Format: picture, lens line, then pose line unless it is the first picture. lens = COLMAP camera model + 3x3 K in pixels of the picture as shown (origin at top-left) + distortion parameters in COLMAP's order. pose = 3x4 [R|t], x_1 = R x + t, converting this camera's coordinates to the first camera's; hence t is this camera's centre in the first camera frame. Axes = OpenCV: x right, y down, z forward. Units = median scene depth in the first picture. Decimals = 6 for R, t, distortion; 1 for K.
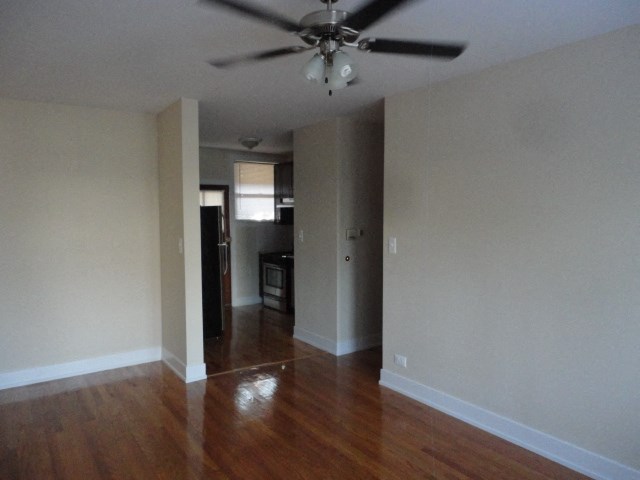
lens RADIAL K [[468.7, 0, 320.0], [0, 468.7, 240.0], [0, 0, 1]] dist [-0.003533, -0.001842]
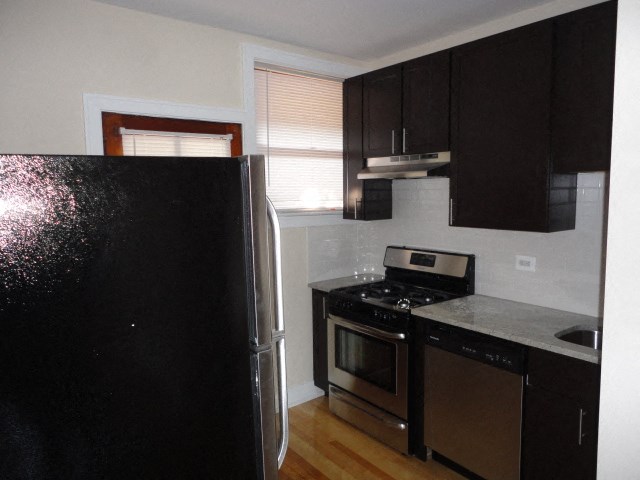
lens RADIAL K [[444.7, 0, 320.0], [0, 444.7, 240.0], [0, 0, 1]] dist [-0.000328, -0.000007]
pose [[0.999473, -0.017653, 0.027249, -0.134934], [0.016567, 0.999079, 0.039576, -0.031115], [-0.027923, -0.039104, 0.998845, 0.594679]]
